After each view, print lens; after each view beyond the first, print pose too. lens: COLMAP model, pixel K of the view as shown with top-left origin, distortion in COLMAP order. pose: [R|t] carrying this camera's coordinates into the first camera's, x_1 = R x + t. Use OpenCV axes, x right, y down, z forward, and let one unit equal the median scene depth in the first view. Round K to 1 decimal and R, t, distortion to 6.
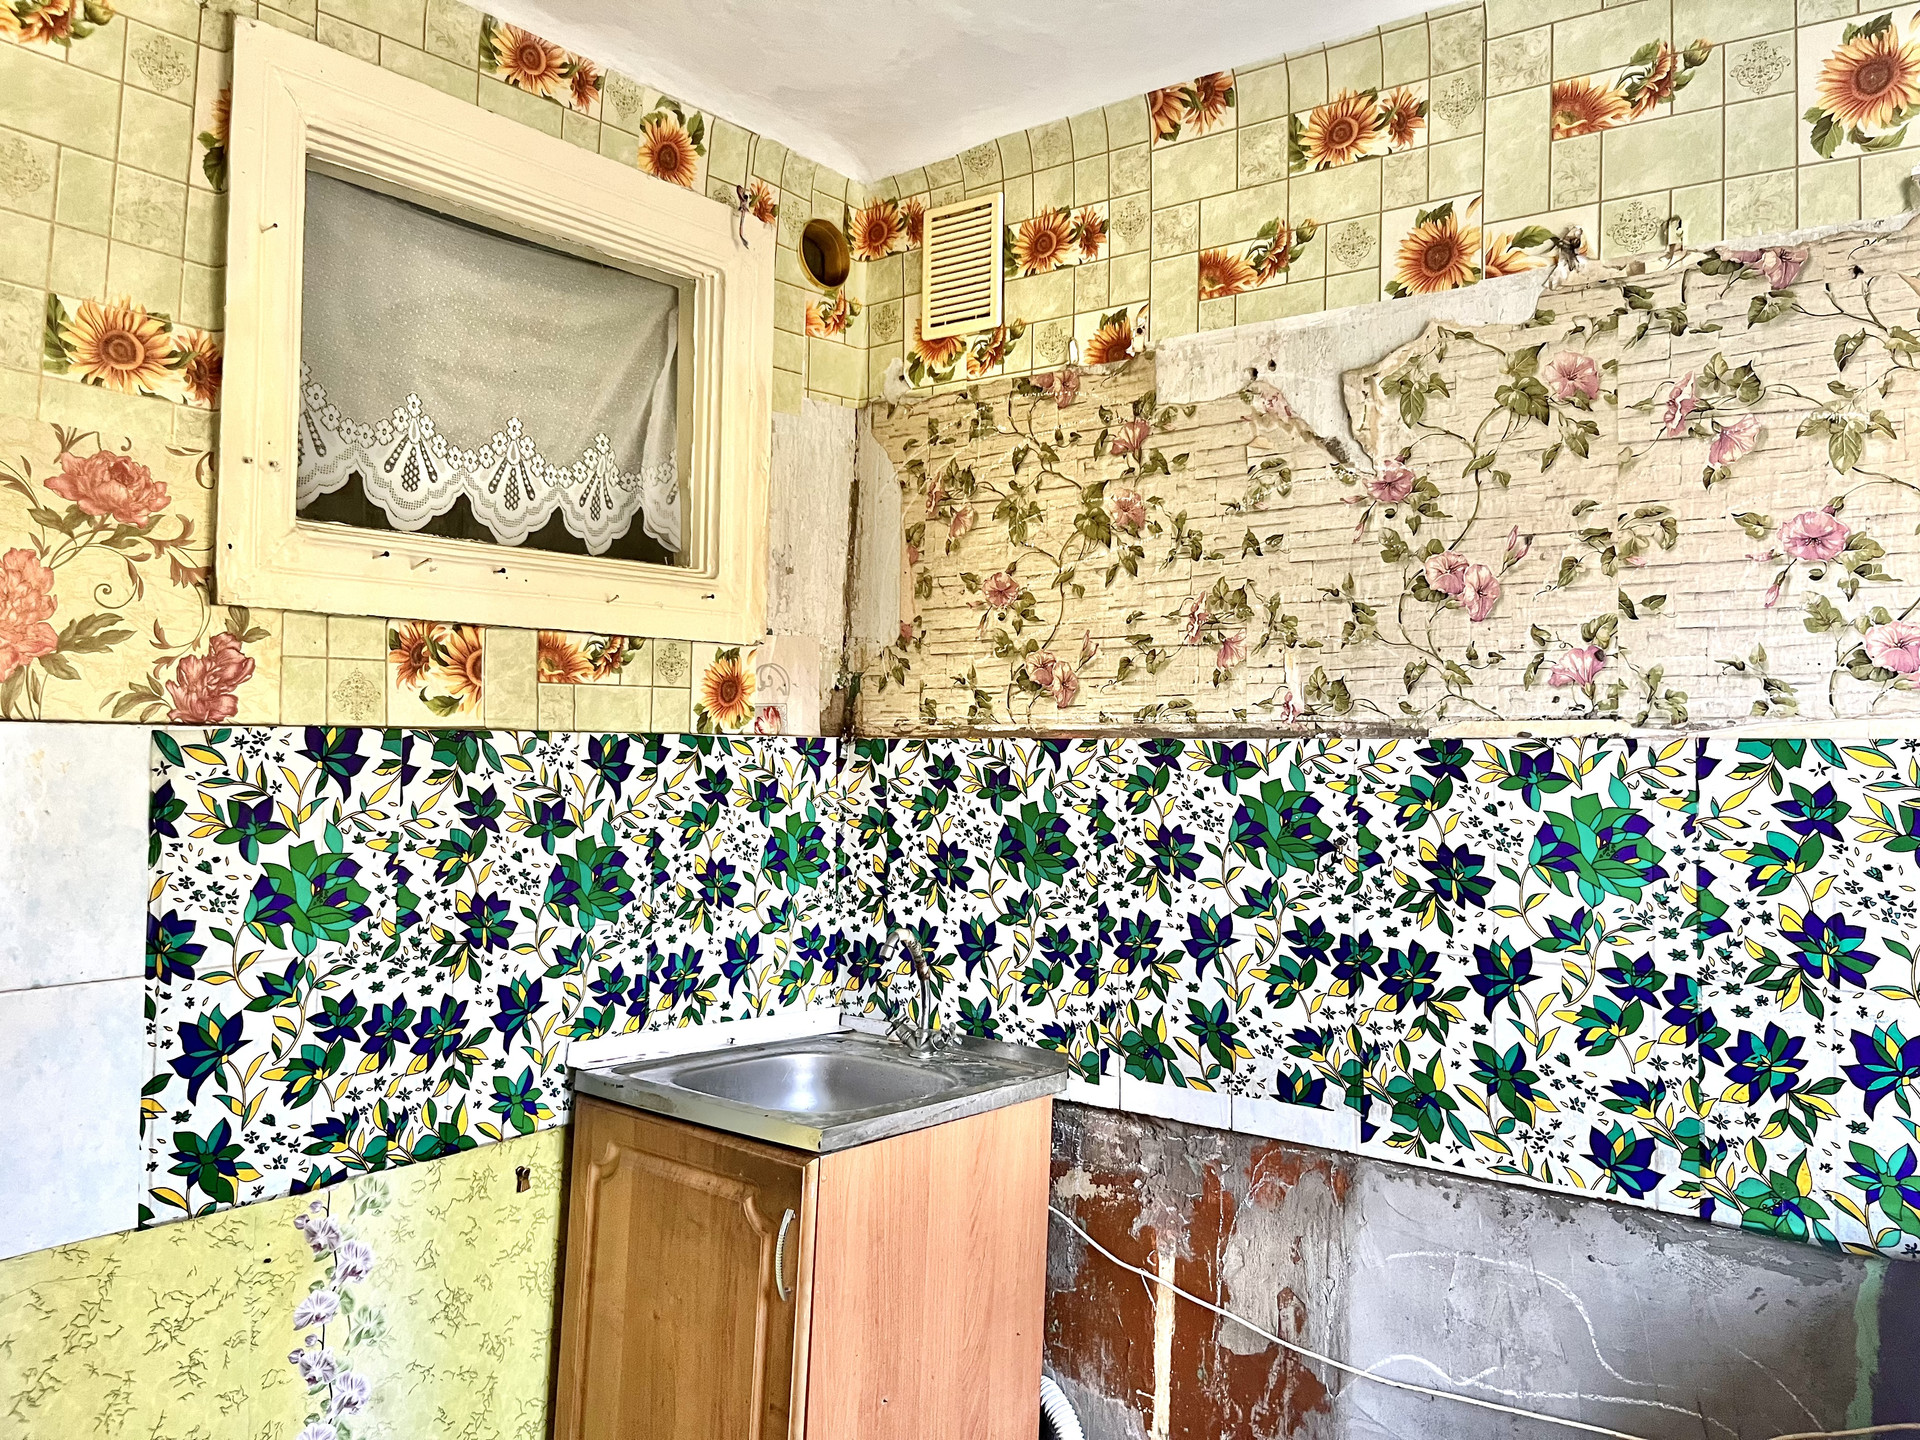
lens RADIAL K [[1482.7, 0, 966.4], [0, 1482.7, 724.6], [0, 0, 1]] dist [0.027284, -0.037990]
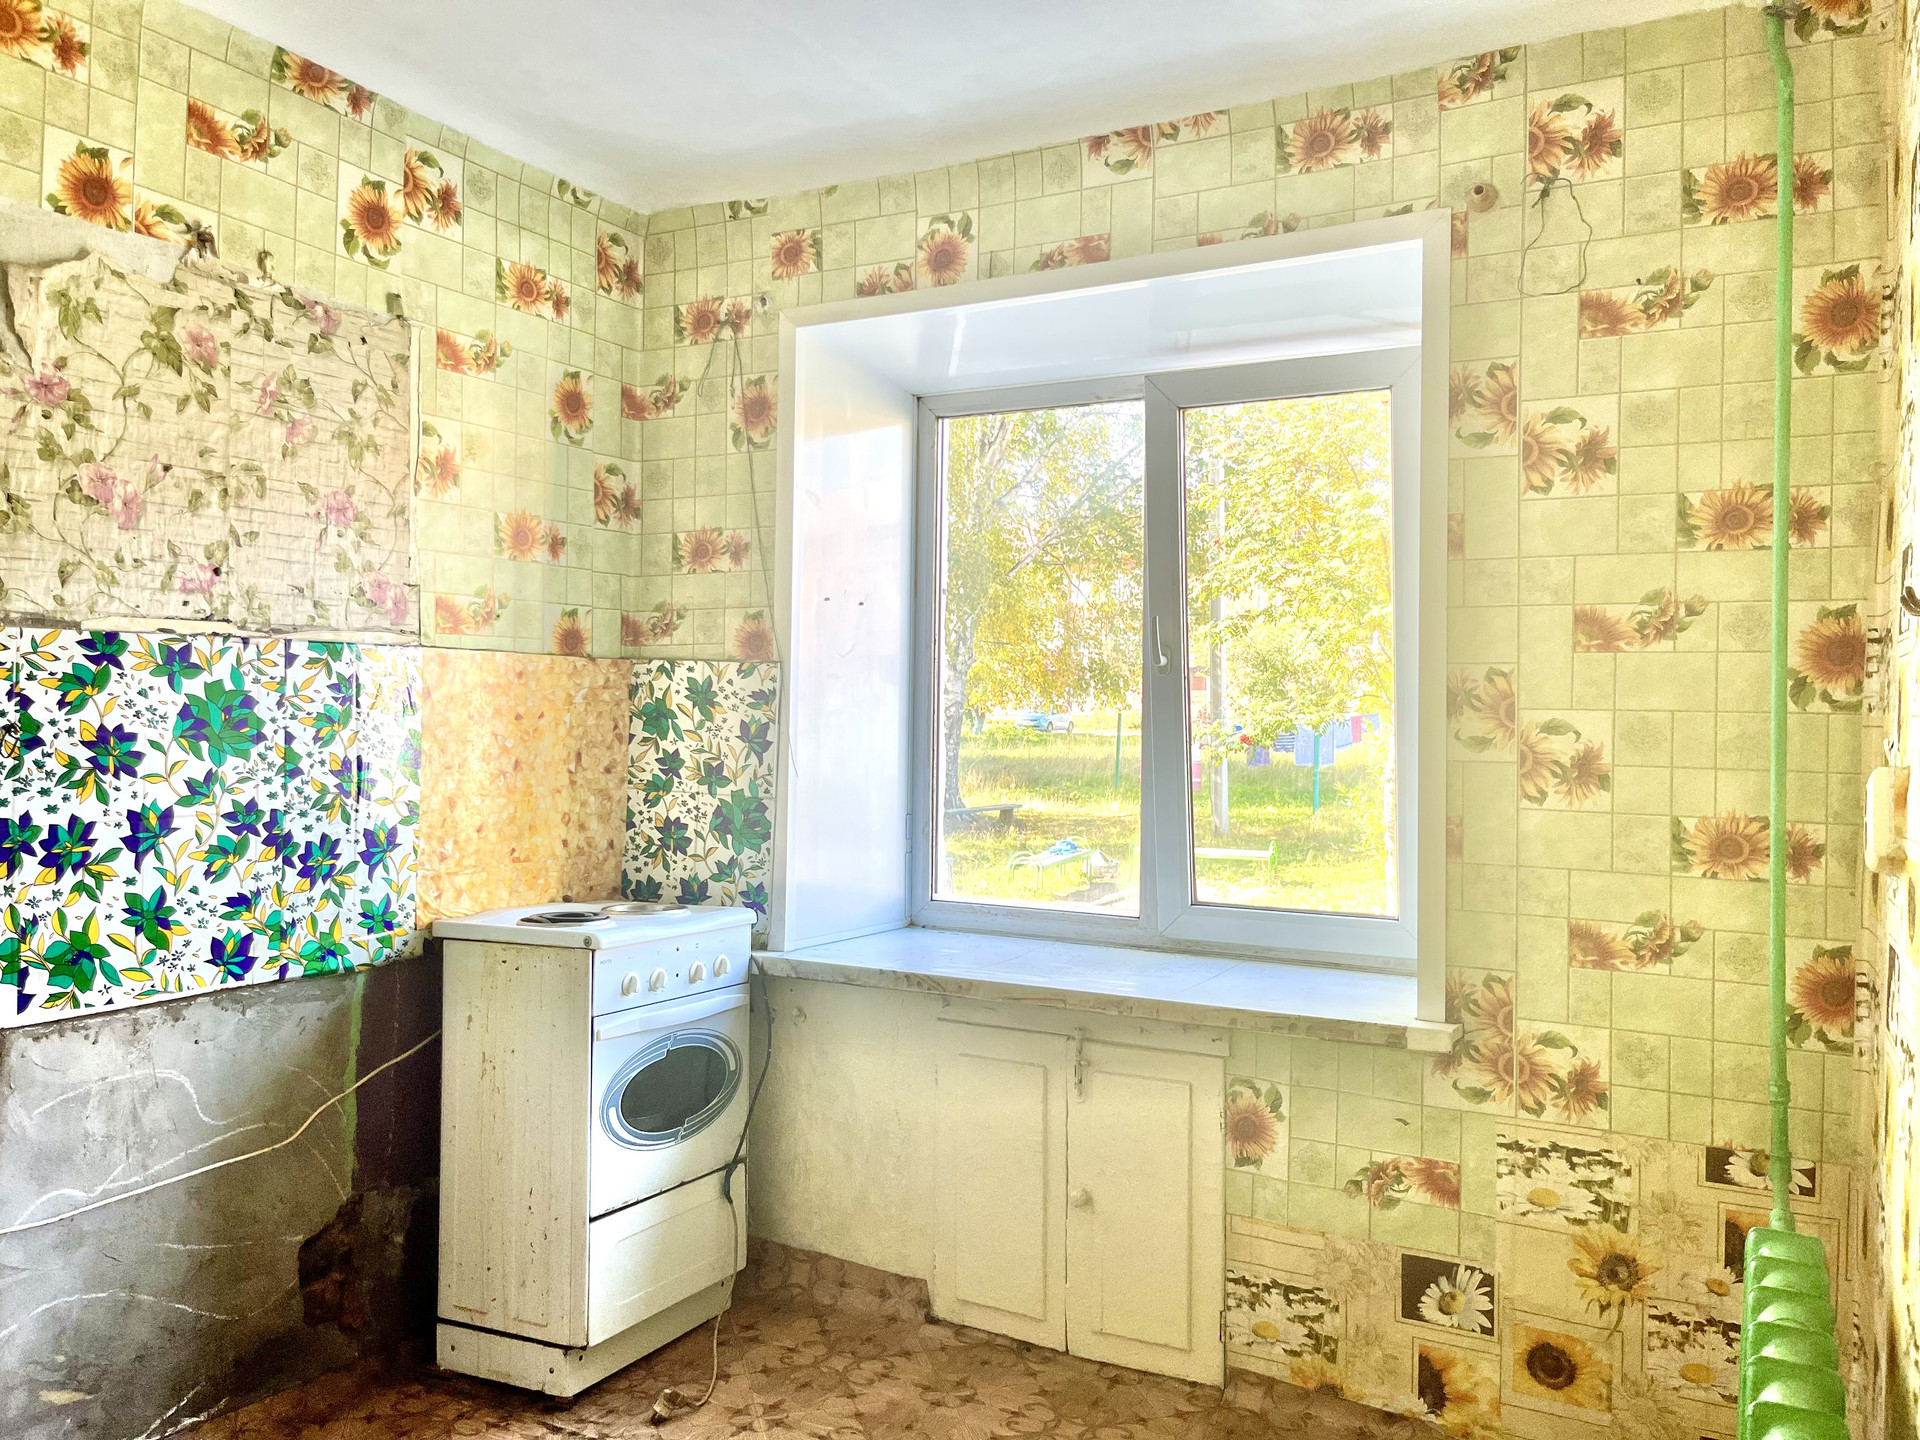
lens RADIAL K [[1482.7, 0, 968.8], [0, 1482.7, 715.6], [0, 0, 1]] dist [0.027284, -0.037990]
pose [[-0.168394, -0.025764, 0.985383, -0.941584], [-0.040578, 0.998992, 0.019186, 0.026372], [-0.984884, -0.036754, -0.169270, 0.569868]]
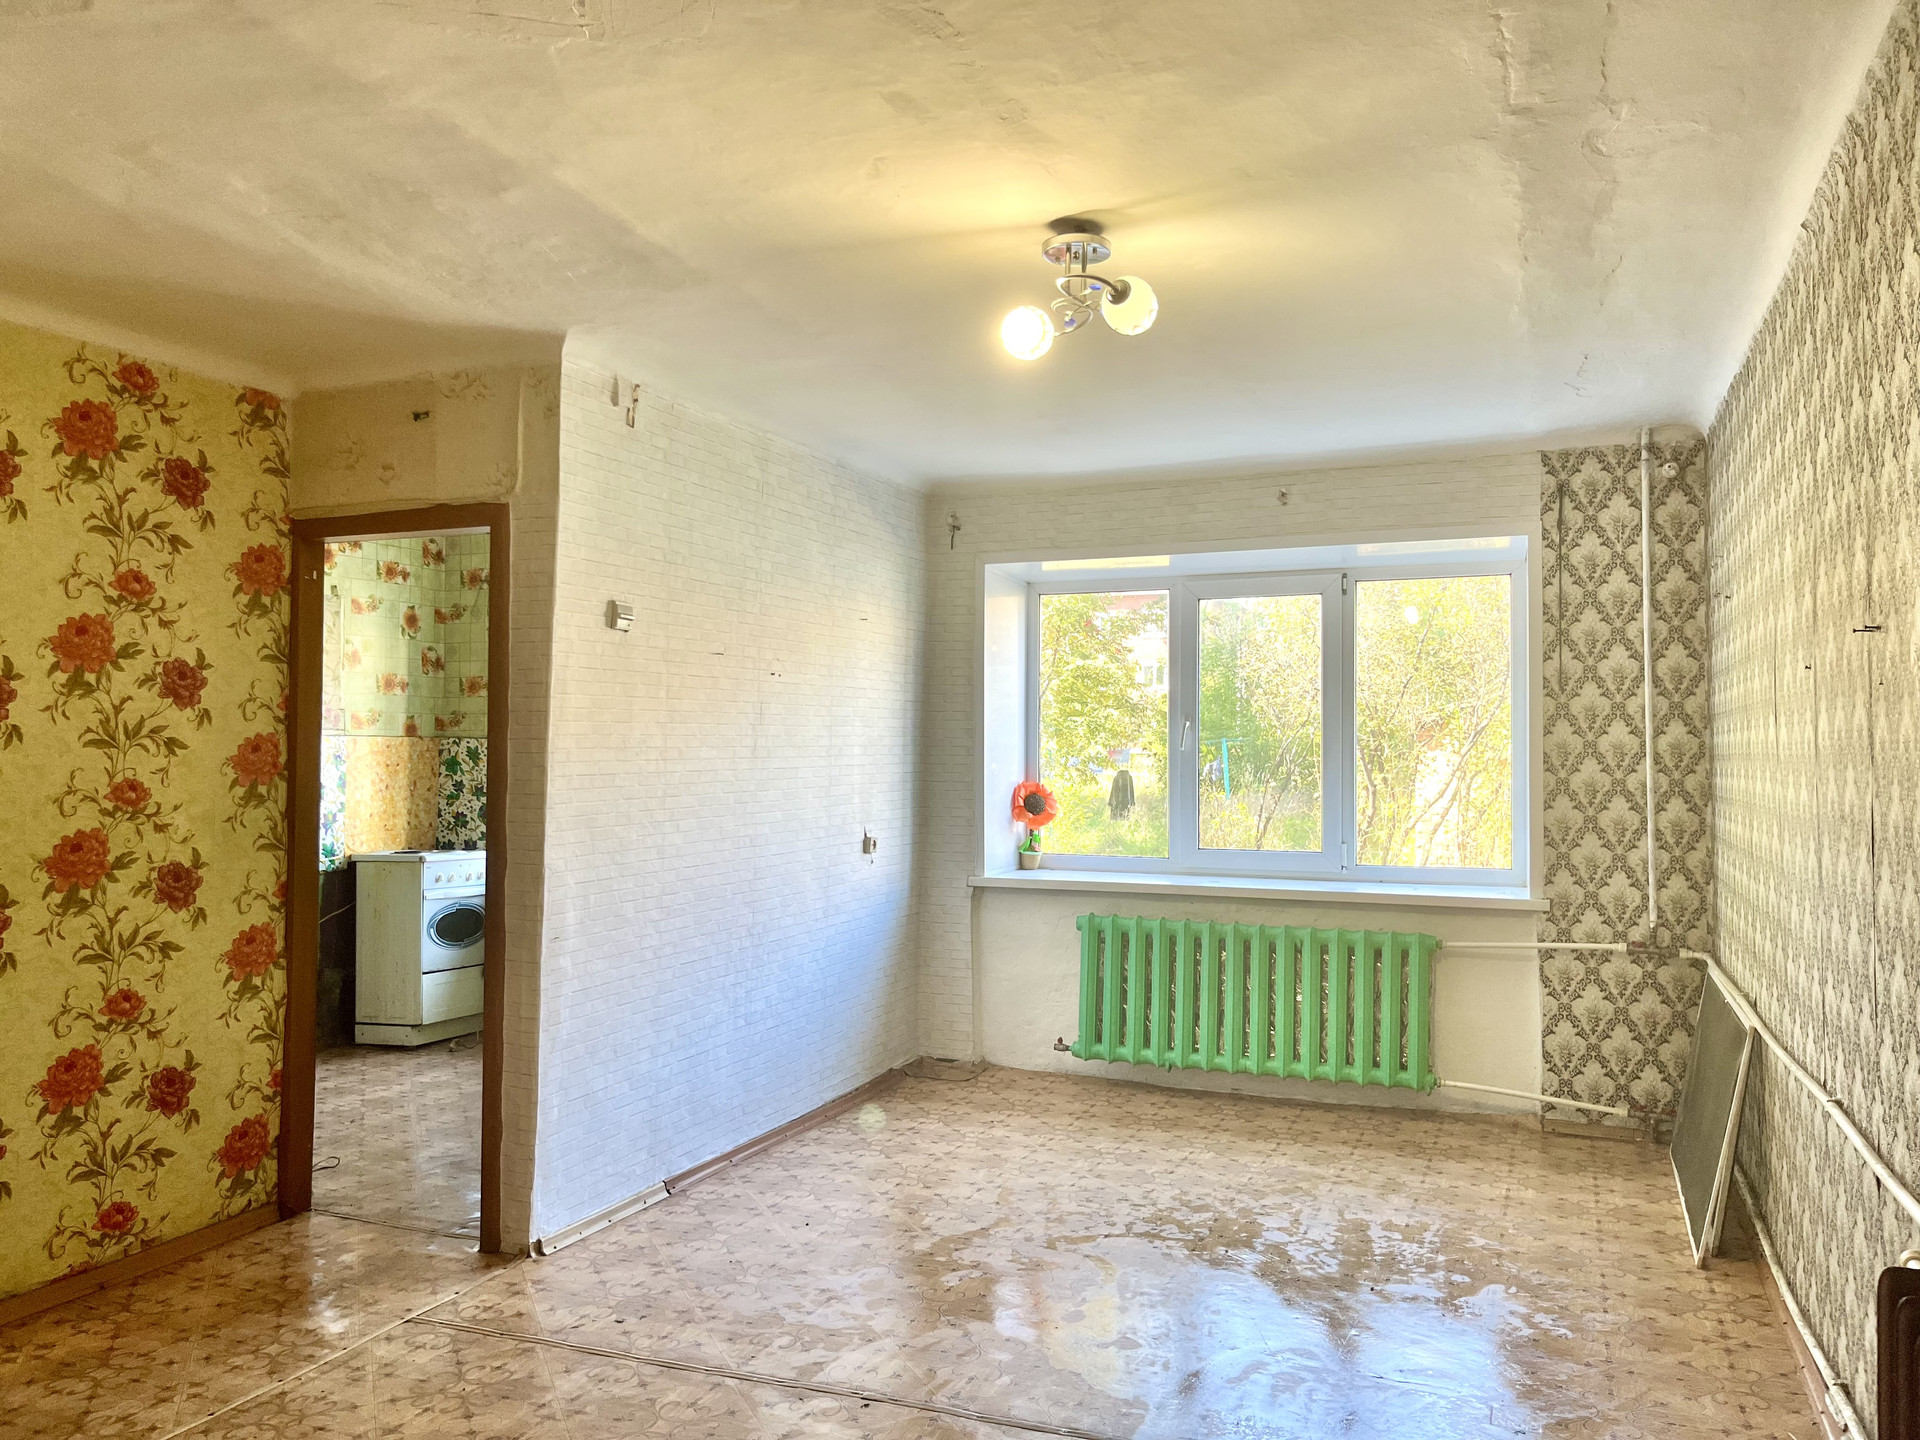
lens RADIAL K [[1482.7, 0, 953.4], [0, 1482.7, 726.2], [0, 0, 1]] dist [0.027284, -0.037990]
pose [[-0.269661, -0.005038, 0.962942, -3.083299], [-0.032150, 0.999476, -0.003774, -0.046003], [-0.962418, -0.031977, -0.269682, 0.434974]]
